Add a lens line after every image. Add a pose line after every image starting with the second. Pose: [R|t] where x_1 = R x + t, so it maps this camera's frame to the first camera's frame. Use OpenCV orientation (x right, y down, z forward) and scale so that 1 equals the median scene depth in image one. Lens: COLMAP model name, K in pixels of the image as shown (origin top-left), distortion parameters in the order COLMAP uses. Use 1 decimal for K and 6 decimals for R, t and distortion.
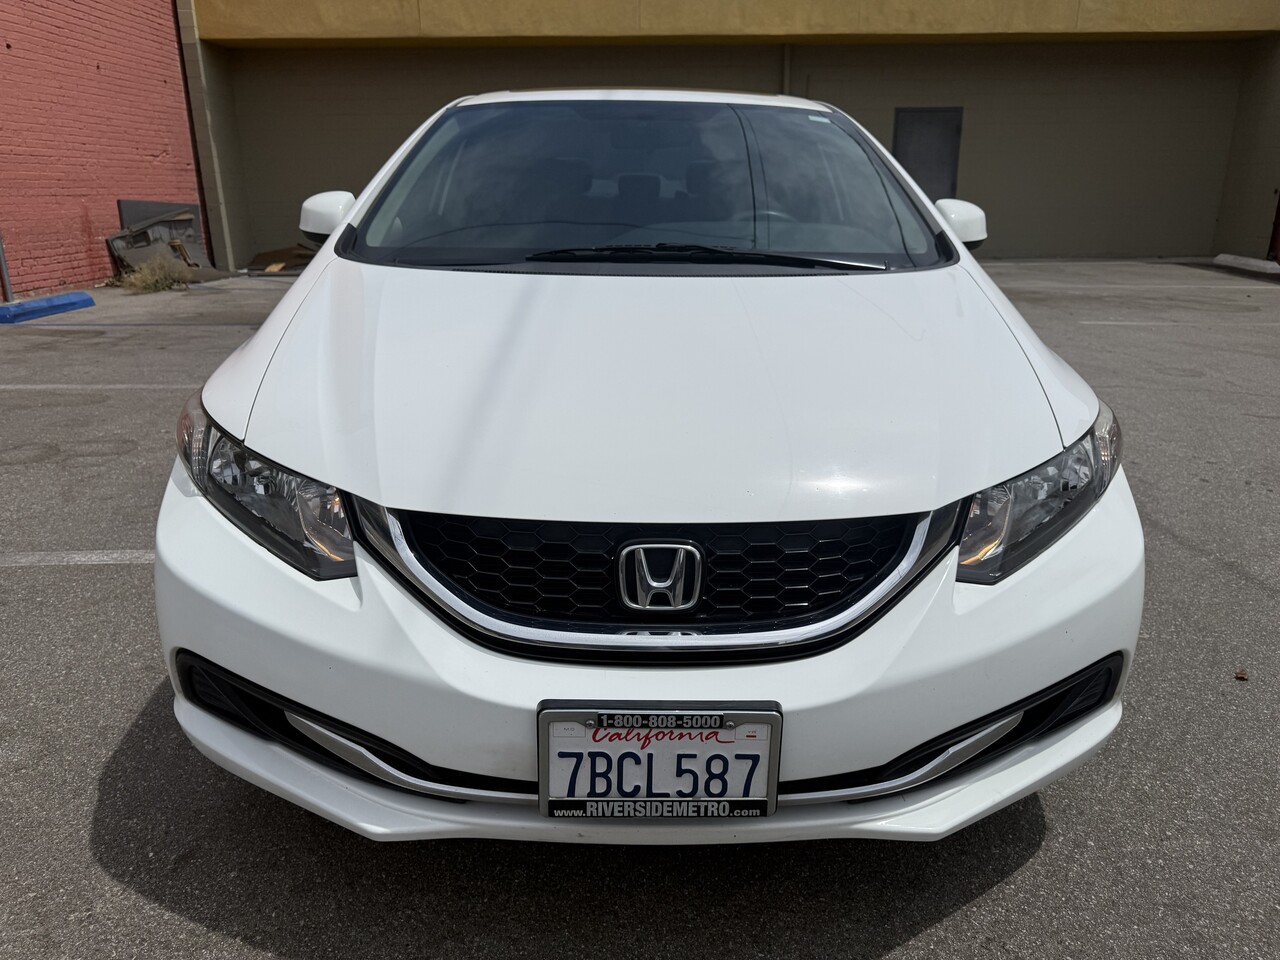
lens RADIAL K [[898.2, 0, 640.1], [0, 898.2, 475.7], [0, 0, 1]] dist [0.025015, -0.001036]
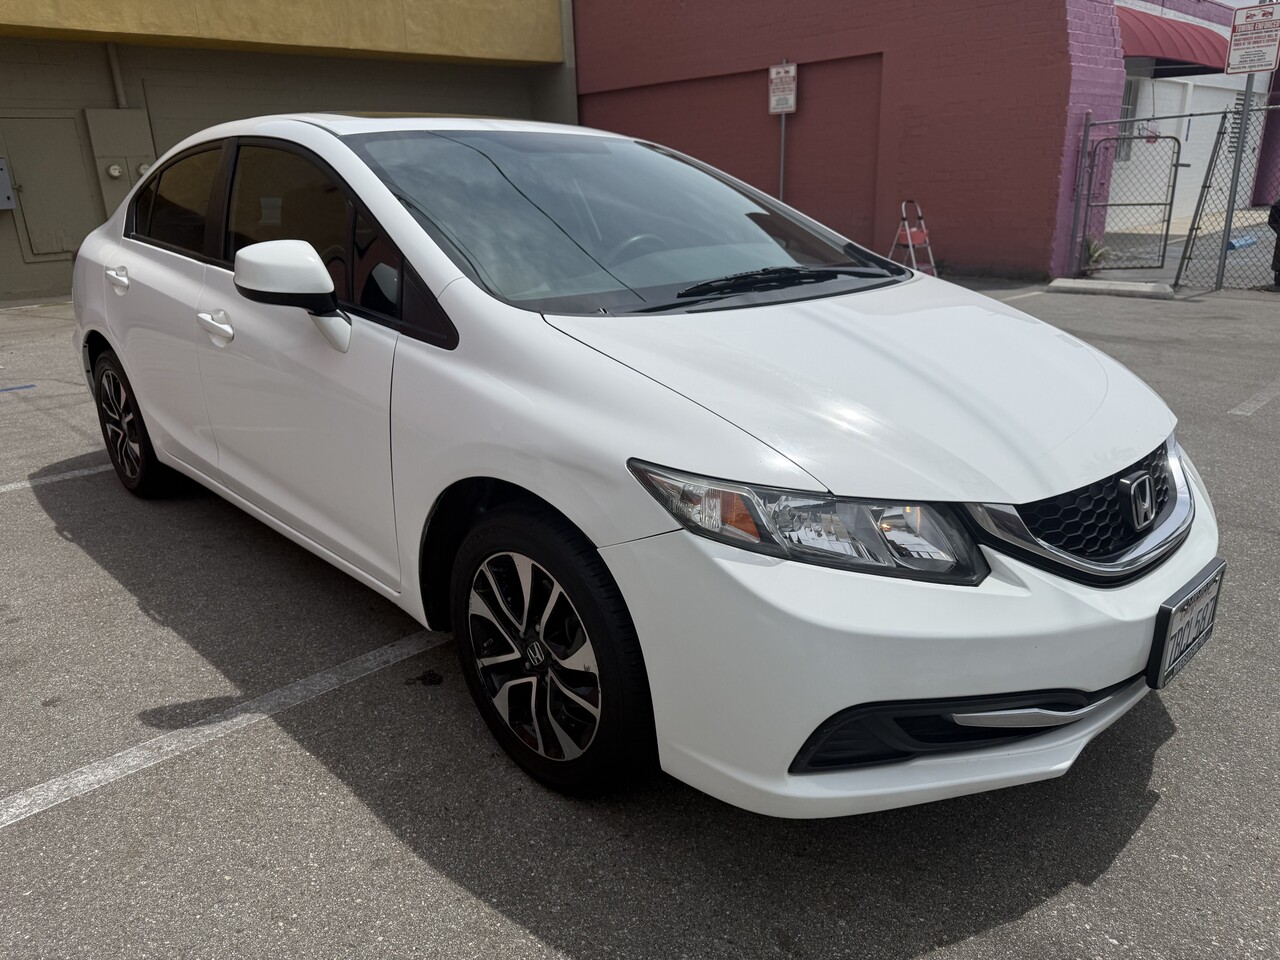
lens RADIAL K [[898.2, 0, 640.4], [0, 898.2, 484.8], [0, 0, 1]] dist [0.025015, -0.001036]
pose [[0.740038, -0.245388, 0.626201, -0.122591], [0.244310, 0.965545, 0.089643, -0.019095], [-0.626623, 0.086648, 0.774491, 0.034996]]
